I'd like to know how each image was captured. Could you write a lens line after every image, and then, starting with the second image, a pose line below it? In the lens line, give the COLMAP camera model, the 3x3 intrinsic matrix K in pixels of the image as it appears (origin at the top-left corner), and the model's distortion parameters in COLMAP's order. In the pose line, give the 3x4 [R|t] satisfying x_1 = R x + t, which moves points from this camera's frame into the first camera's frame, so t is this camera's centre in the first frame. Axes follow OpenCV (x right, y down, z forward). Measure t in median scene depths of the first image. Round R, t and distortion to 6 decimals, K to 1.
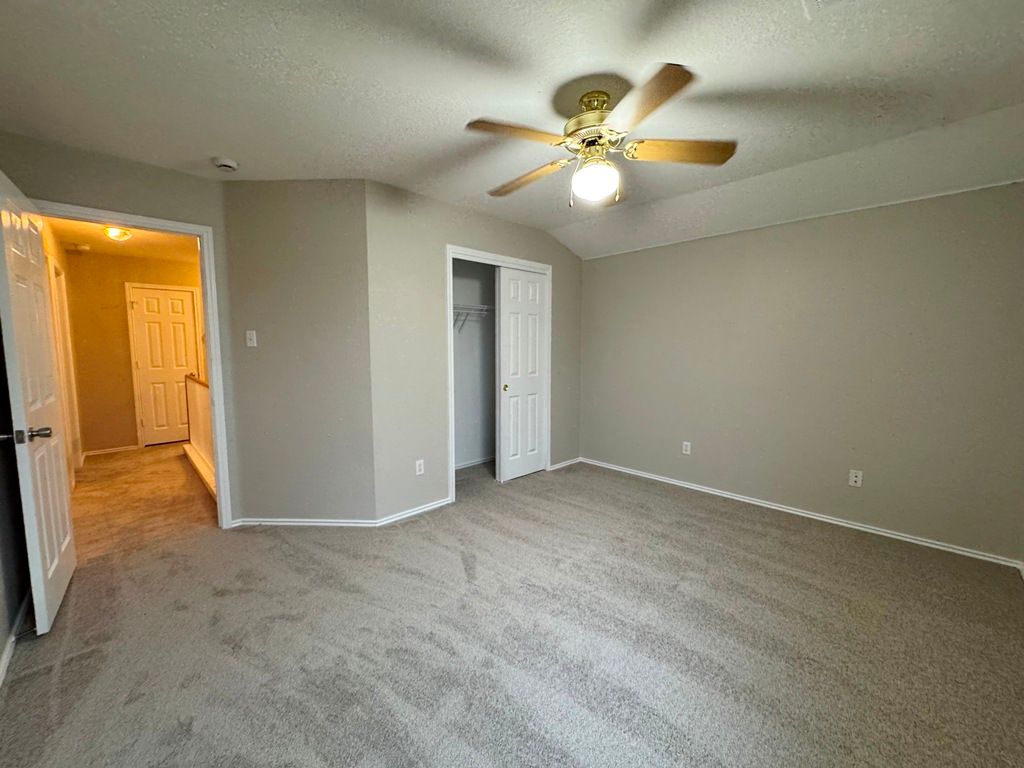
lens RADIAL K [[409.1, 0, 512.1], [0, 409.1, 381.0], [0, 0, 1]] dist [-0.000810, 0.000003]
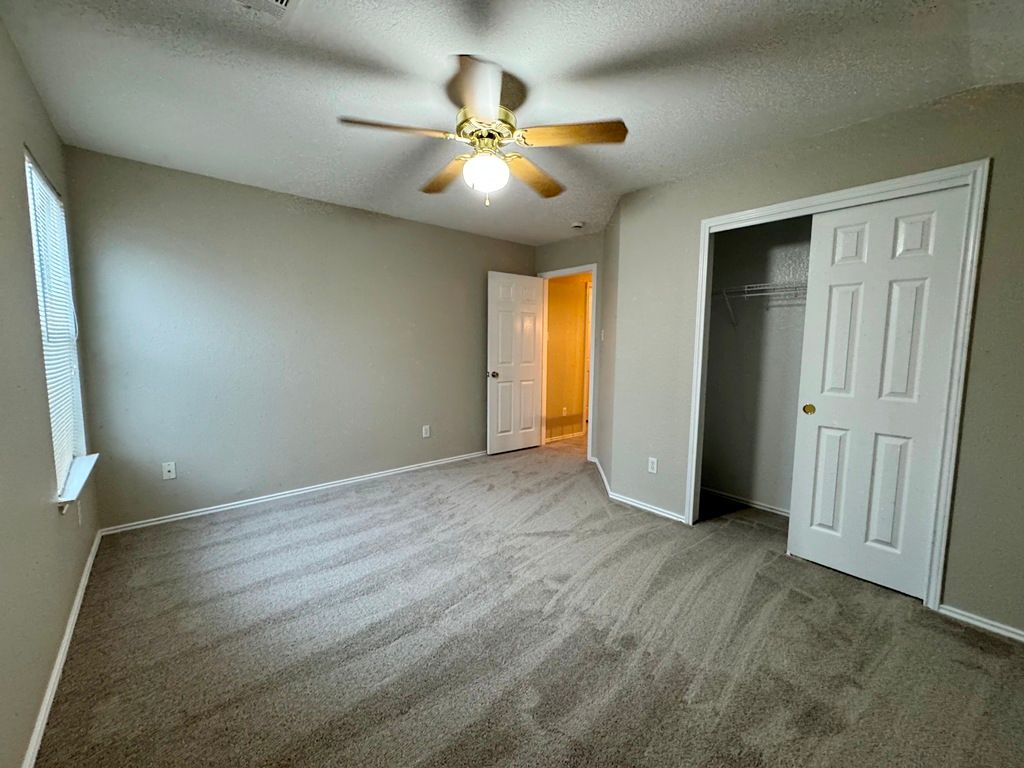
lens RADIAL K [[409.1, 0, 514.2], [0, 409.1, 379.8], [0, 0, 1]] dist [-0.000810, 0.000003]
pose [[-0.052425, 0.092759, -0.994307, 0.822640], [-0.096098, 0.990587, 0.097479, -0.059269], [0.993990, 0.100661, -0.043018, 0.767737]]
